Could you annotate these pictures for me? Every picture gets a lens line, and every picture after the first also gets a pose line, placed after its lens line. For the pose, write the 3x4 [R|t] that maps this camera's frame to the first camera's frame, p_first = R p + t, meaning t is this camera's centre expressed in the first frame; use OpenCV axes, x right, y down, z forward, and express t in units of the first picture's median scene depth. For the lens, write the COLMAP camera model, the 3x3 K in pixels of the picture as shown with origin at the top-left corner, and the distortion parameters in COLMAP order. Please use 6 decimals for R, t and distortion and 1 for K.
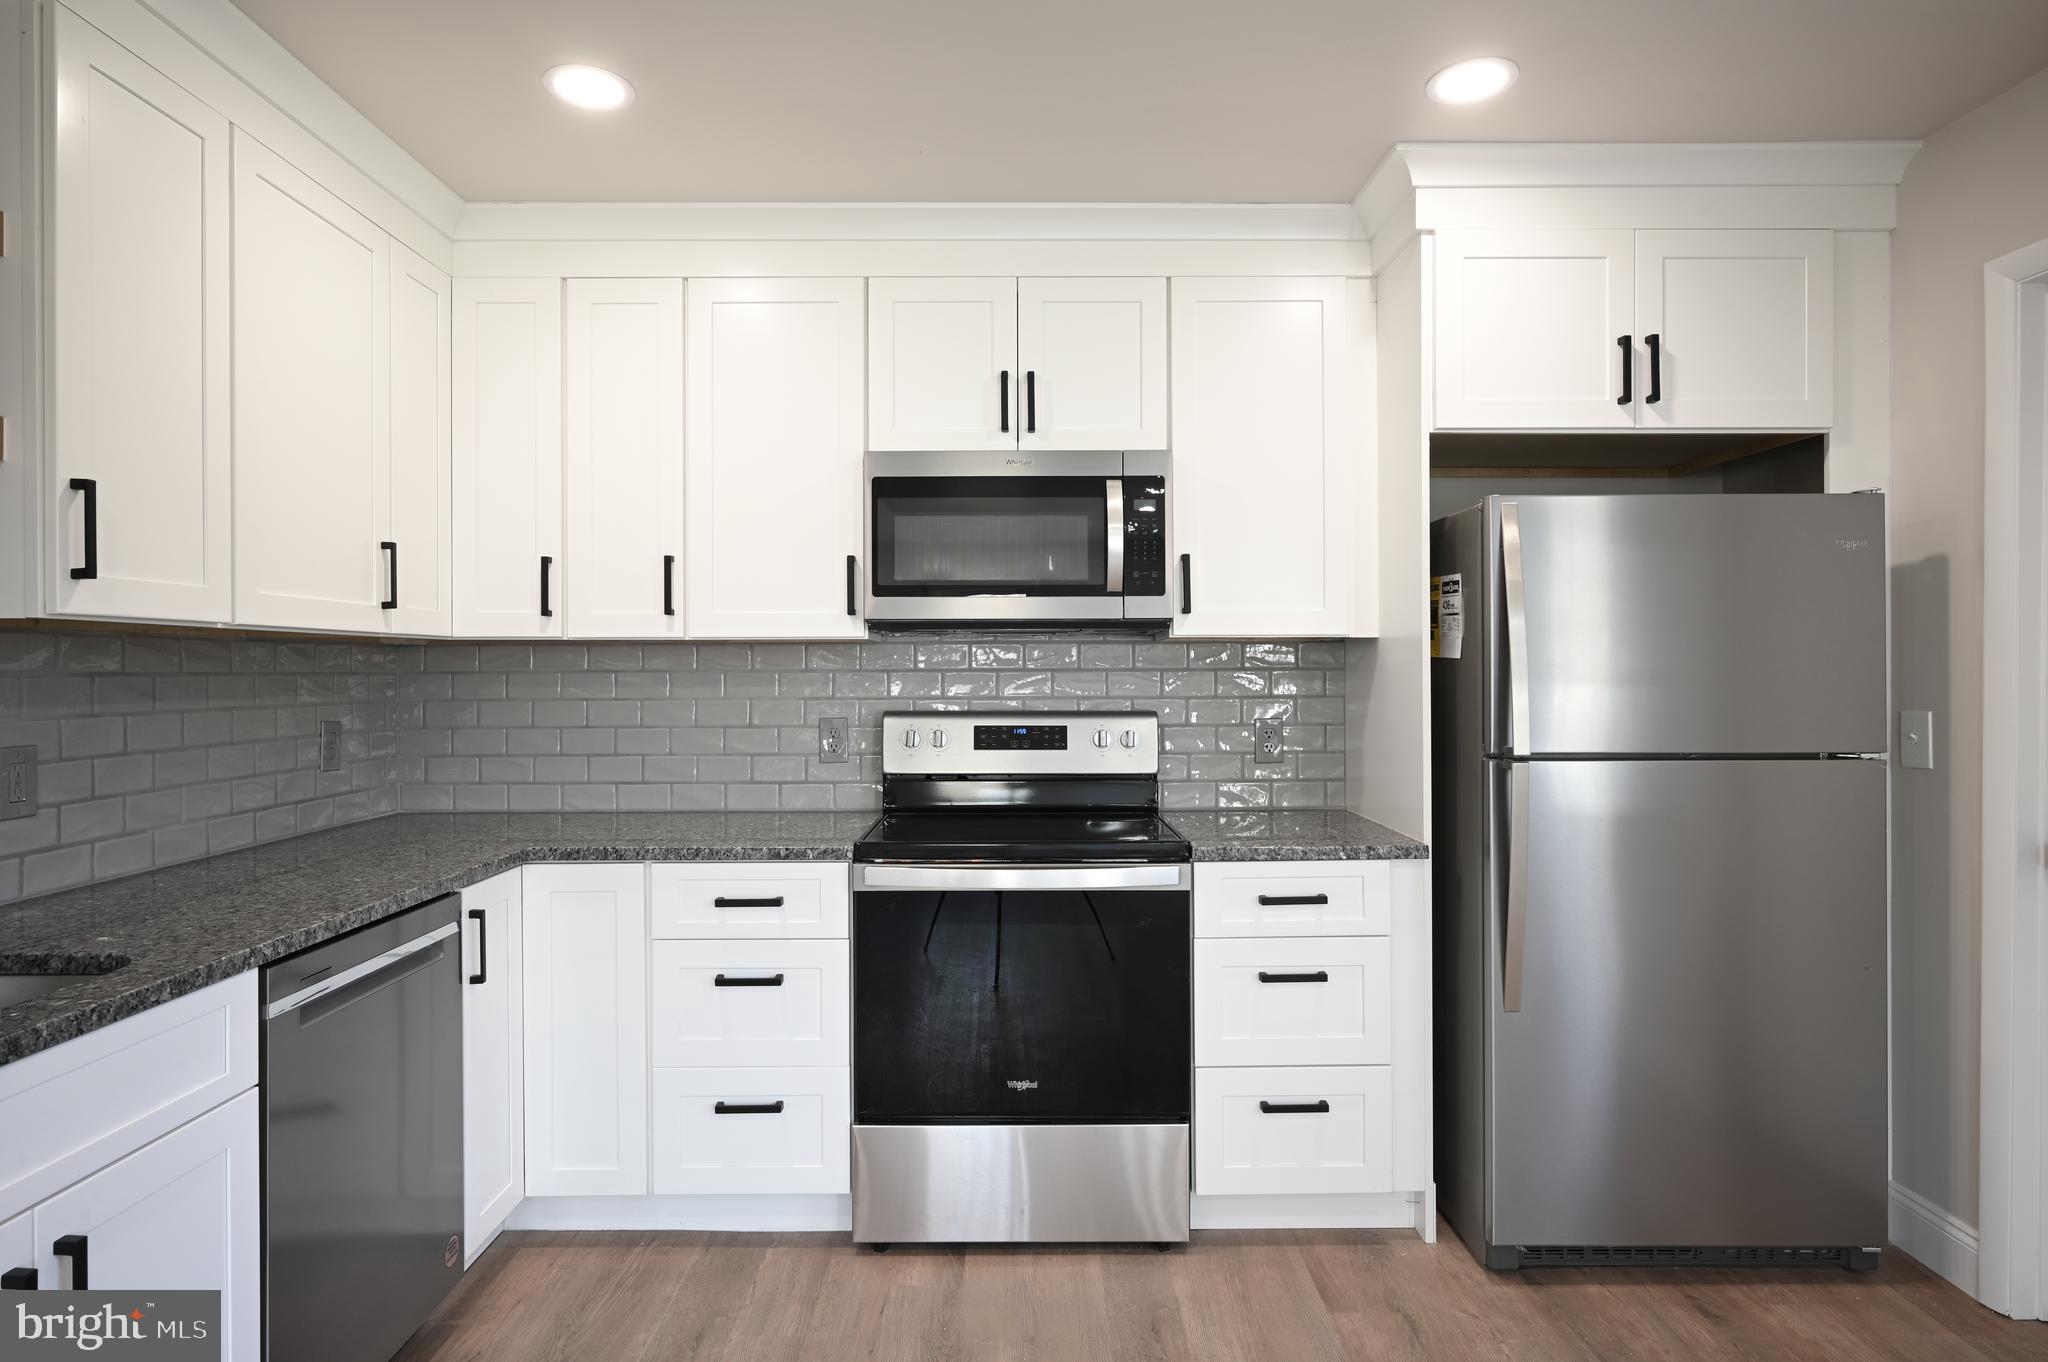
lens RADIAL K [[1164.5, 0, 996.0], [0, 1164.5, 655.1], [0, 0, 1]] dist [0.000308, -0.006031]
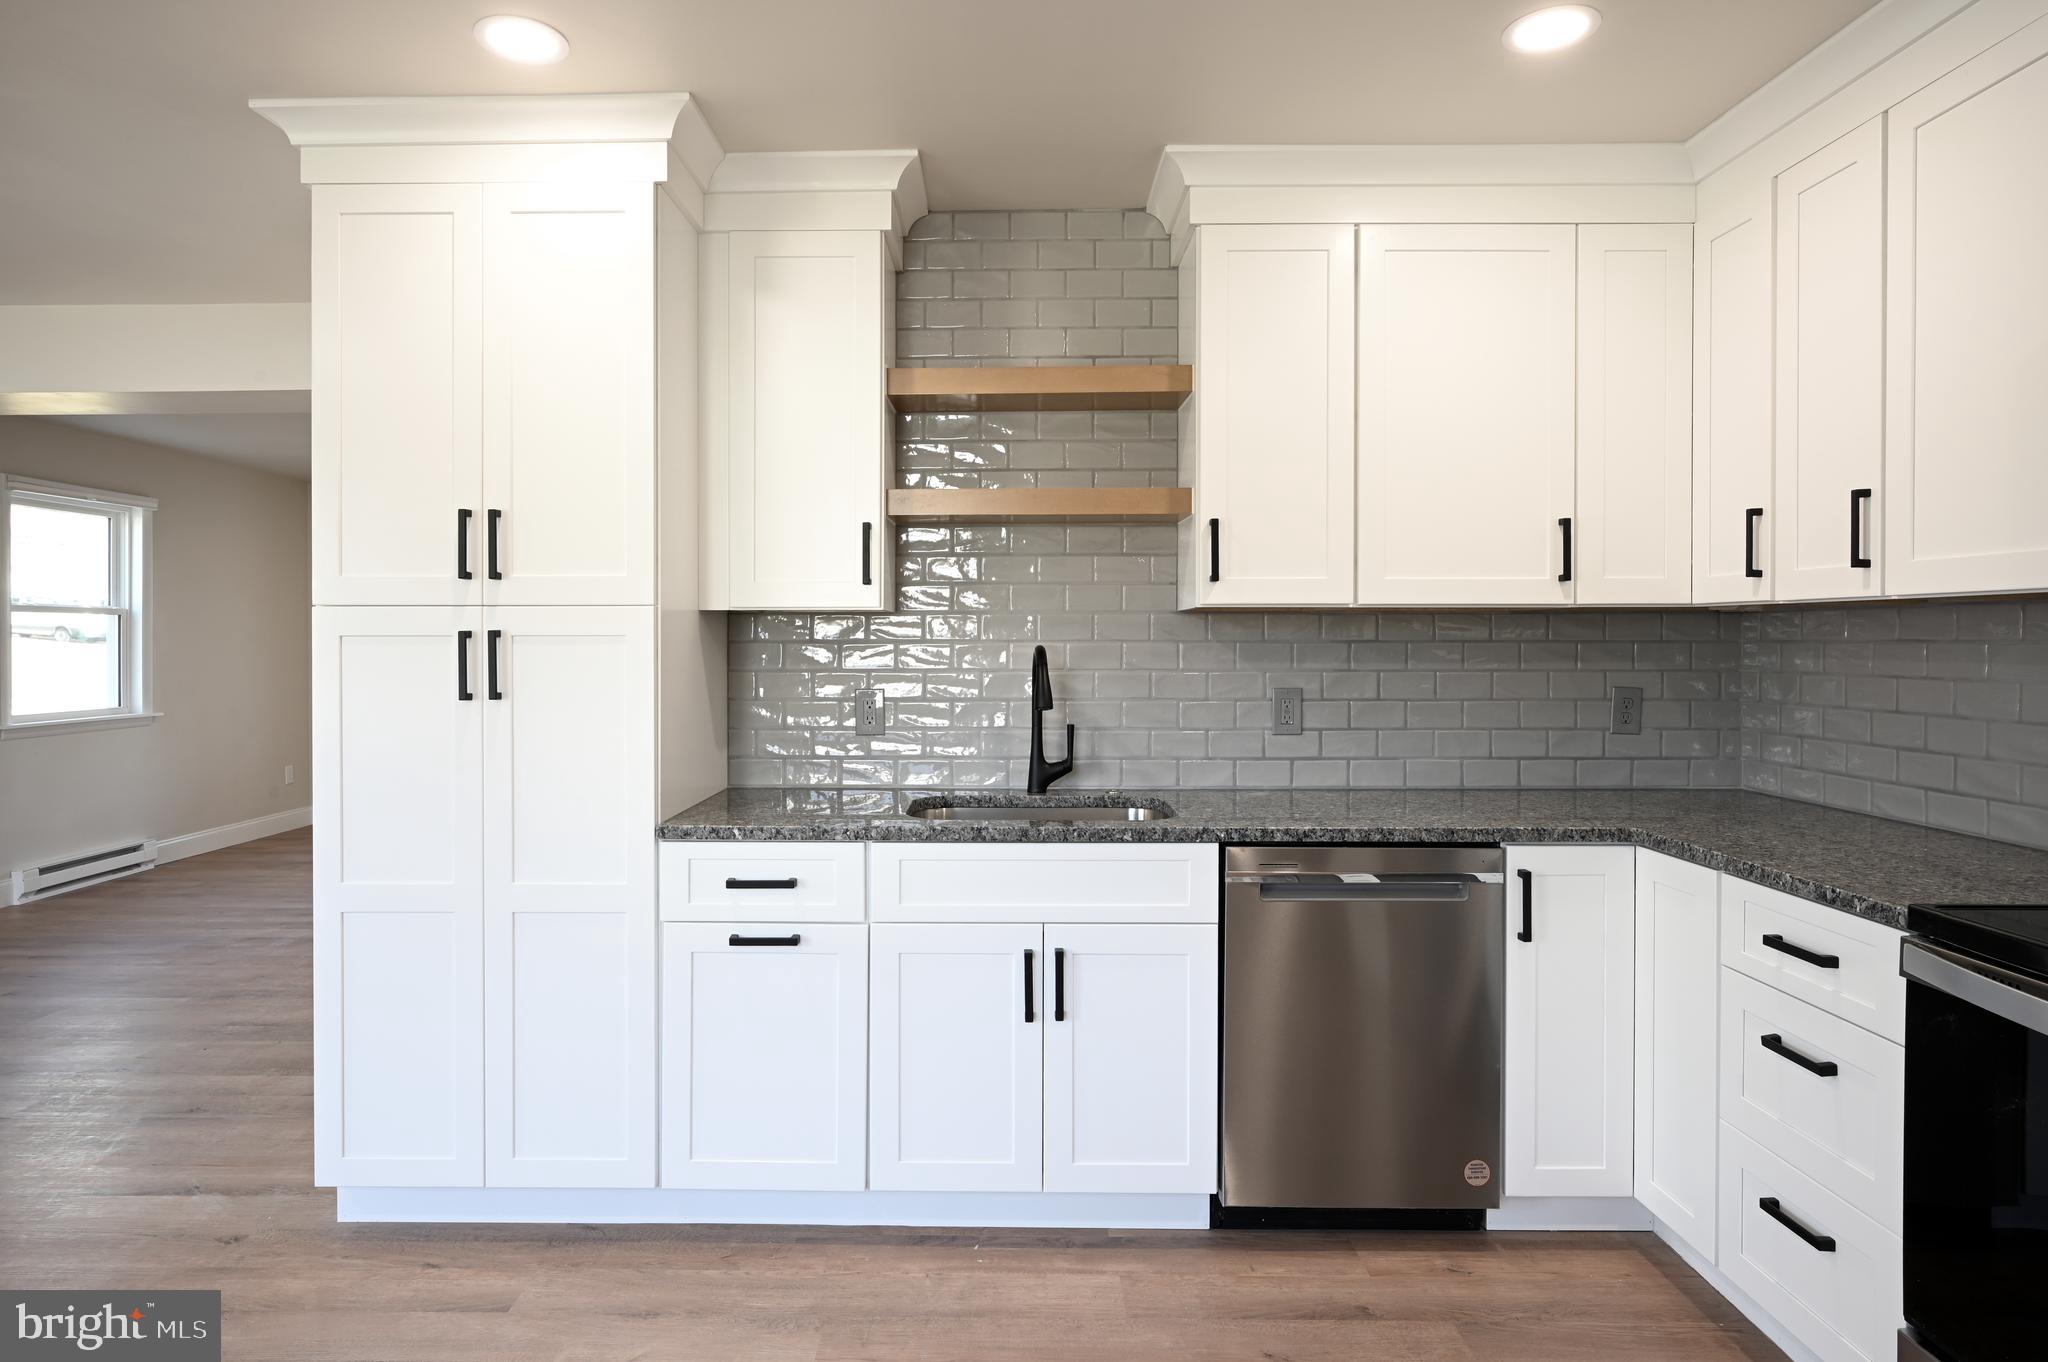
lens RADIAL K [[1164.5, 0, 1027.1], [0, 1164.5, 652.6], [0, 0, 1]] dist [0.000308, -0.006031]
pose [[-0.015496, 0.014362, -0.999777, 0.549795], [0.011946, 0.999828, 0.014177, 0.004106], [0.999809, -0.011723, -0.015665, 0.524946]]
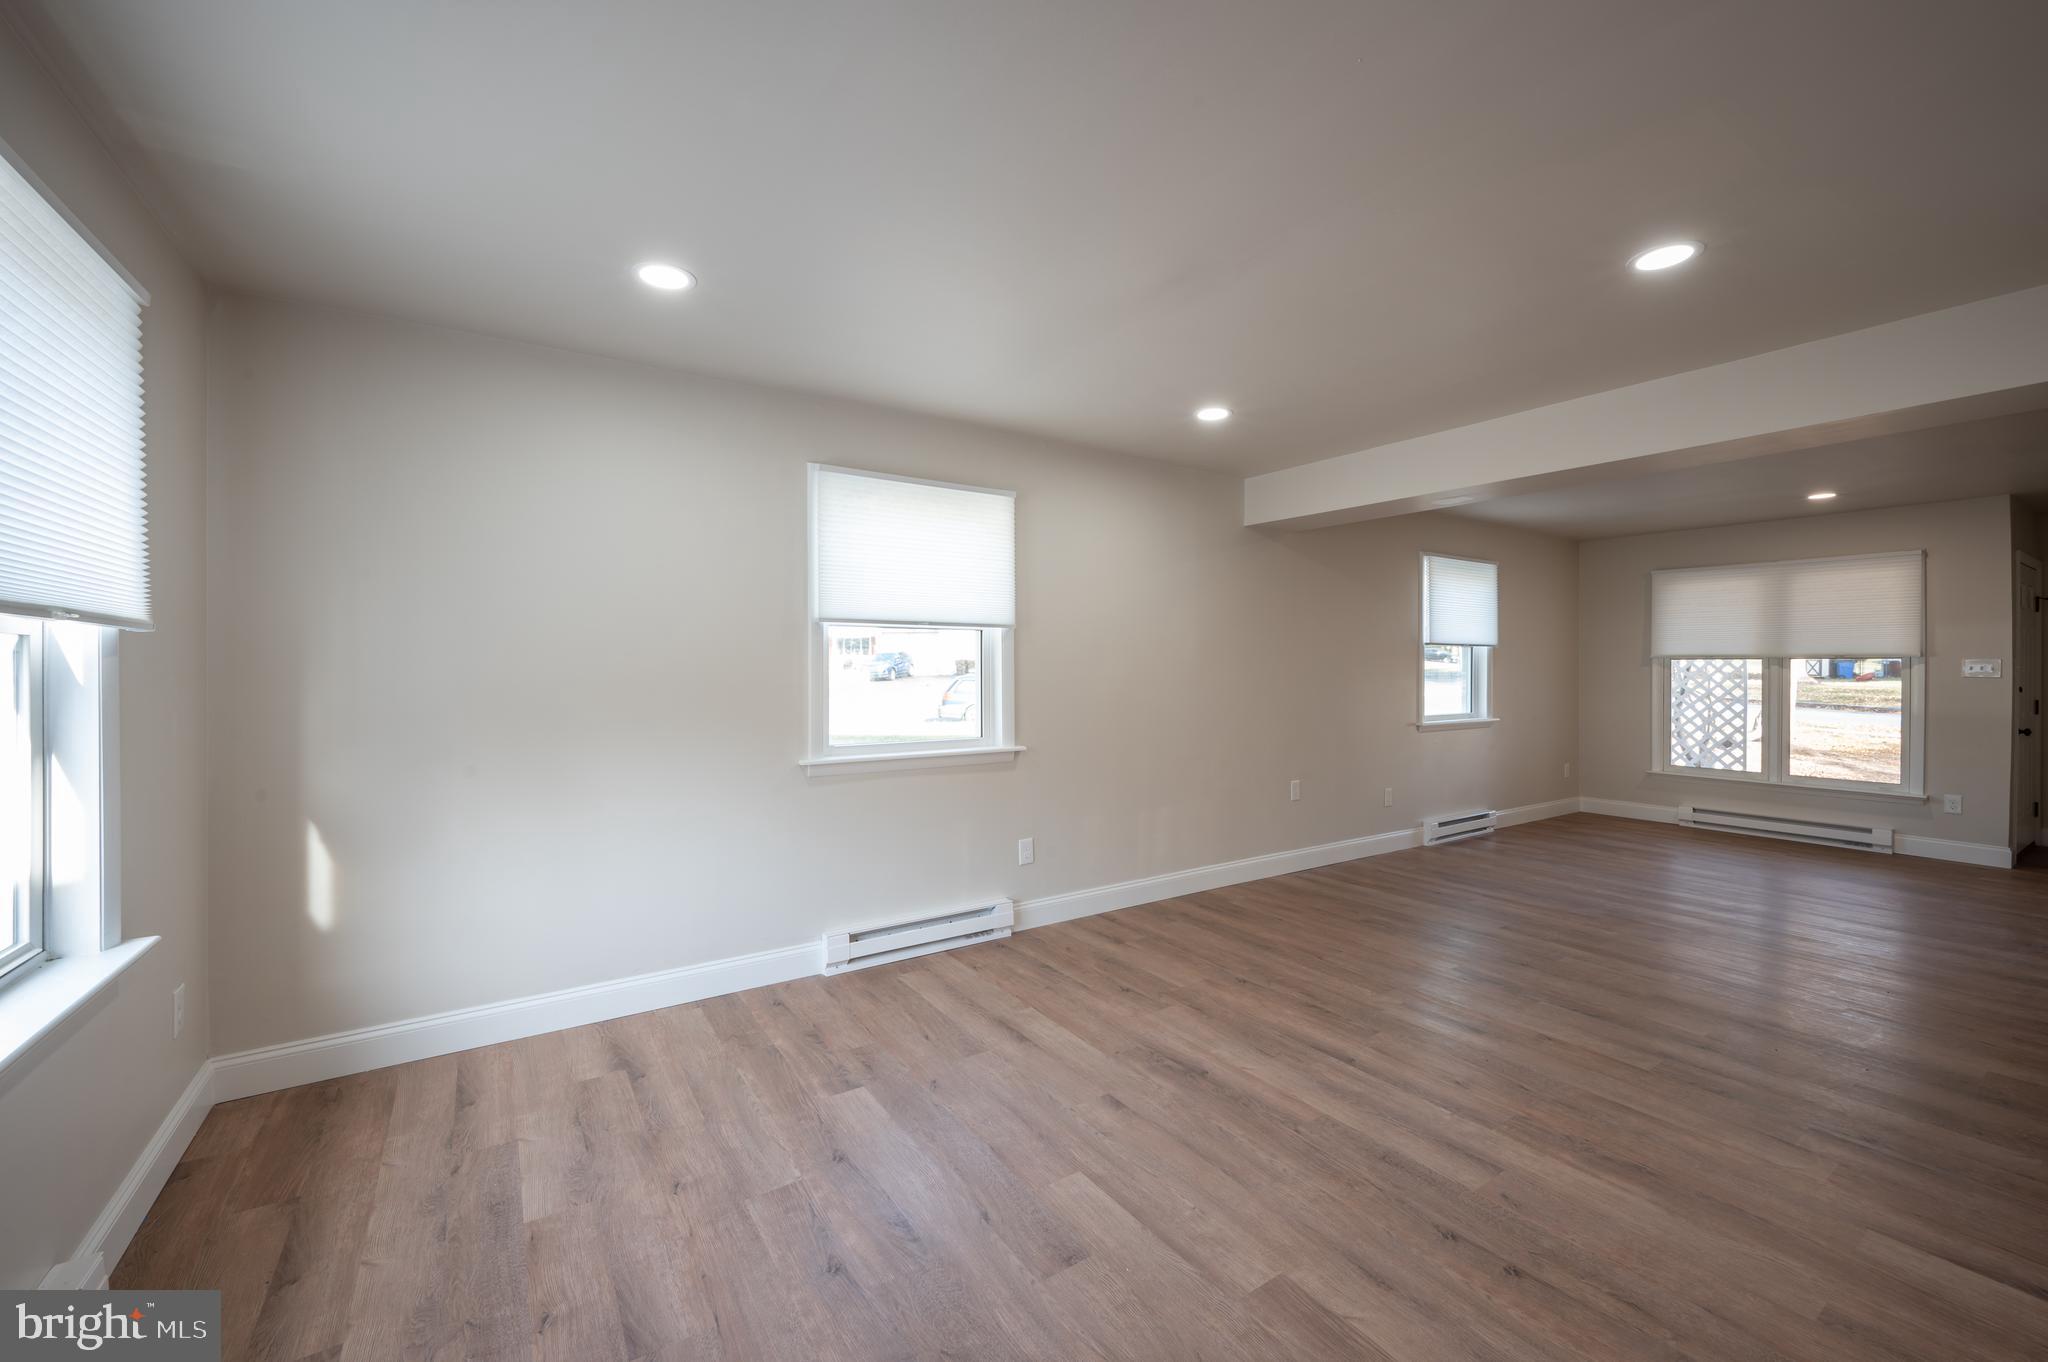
lens RADIAL K [[835.8, 0, 1058.4], [0, 835.8, 678.2], [0, 0, 1]] dist [-0.003115, 0.000582]
pose [[-0.821803, 0.008727, -0.569705, 0.527413], [0.003114, 0.999937, 0.010825, -0.001203], [0.569763, 0.007122, -0.821778, -0.188603]]
